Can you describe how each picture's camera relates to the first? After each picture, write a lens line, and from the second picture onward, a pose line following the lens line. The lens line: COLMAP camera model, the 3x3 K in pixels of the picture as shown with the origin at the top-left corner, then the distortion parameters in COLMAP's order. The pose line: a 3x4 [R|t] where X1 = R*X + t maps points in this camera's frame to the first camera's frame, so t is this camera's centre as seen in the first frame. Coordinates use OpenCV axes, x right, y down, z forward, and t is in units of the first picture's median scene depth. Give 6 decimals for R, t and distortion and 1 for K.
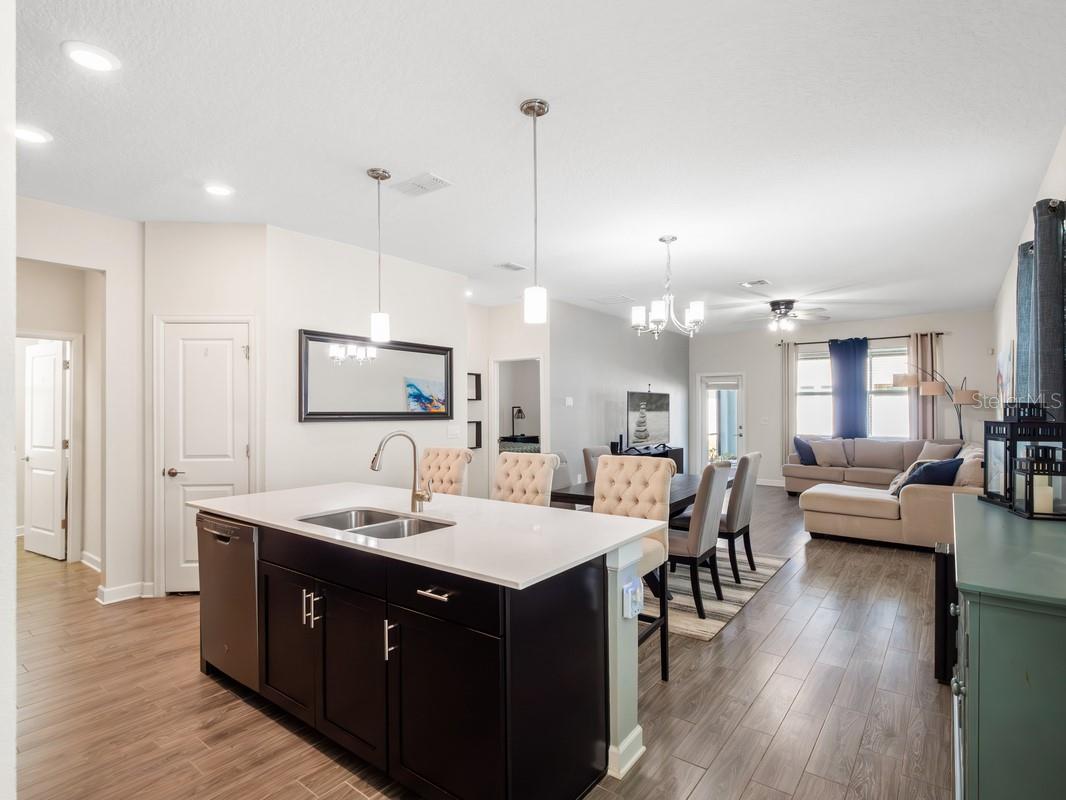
lens RADIAL K [[562.9, 0, 534.8], [0, 562.9, 398.6], [0, 0, 1]] dist [0.000129, -0.000490]
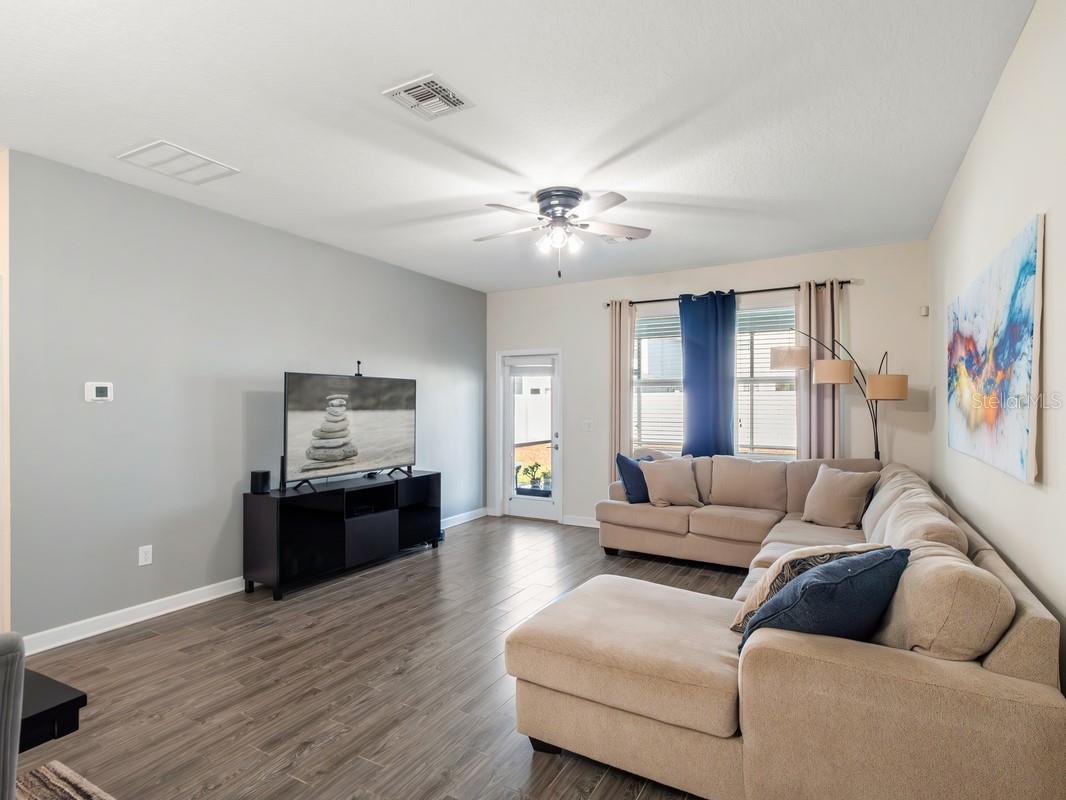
lens RADIAL K [[562.9, 0, 534.8], [0, 562.9, 398.7], [0, 0, 1]] dist [0.000129, -0.000490]
pose [[0.991970, 0.004578, 0.126391, 0.311239], [-0.005246, 0.999974, 0.004947, 0.007588], [-0.126365, -0.005570, 0.991968, 0.438651]]
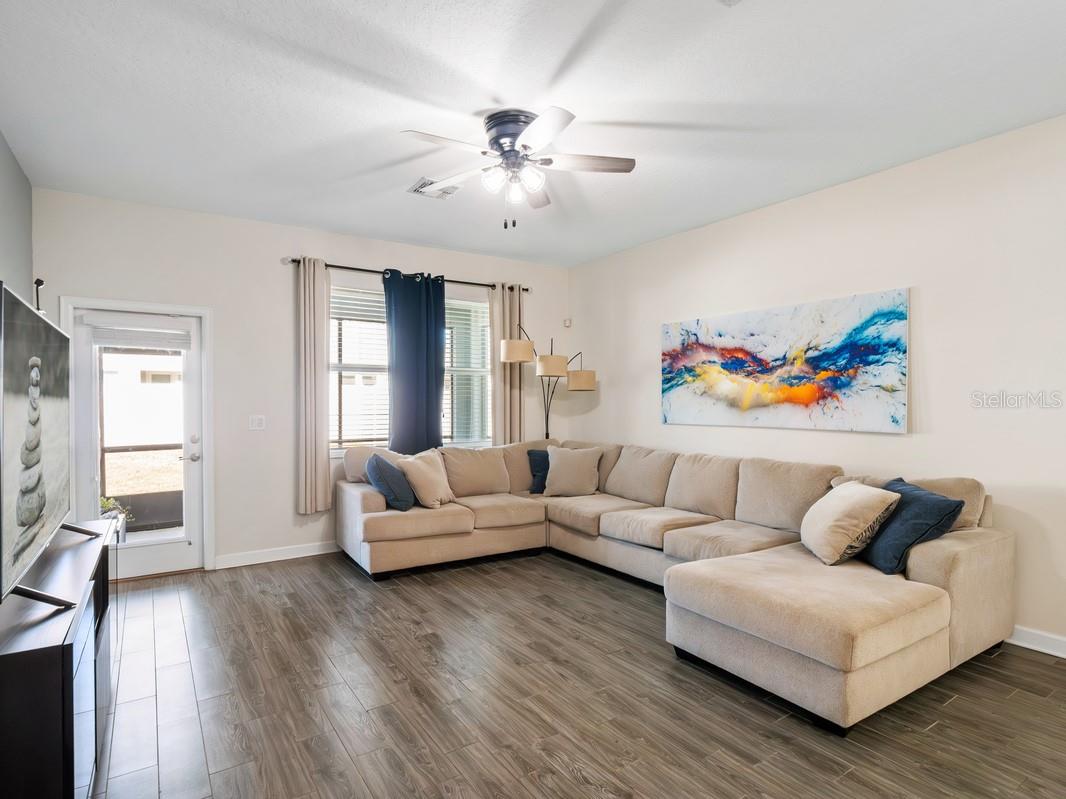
lens RADIAL K [[562.9, 0, 534.5], [0, 562.9, 405.9], [0, 0, 1]] dist [0.000129, -0.000490]
pose [[0.339310, -0.006321, 0.940653, 0.063661], [-0.014436, 0.999825, 0.011926, 0.020196], [-0.940564, -0.017626, 0.339159, 0.737763]]
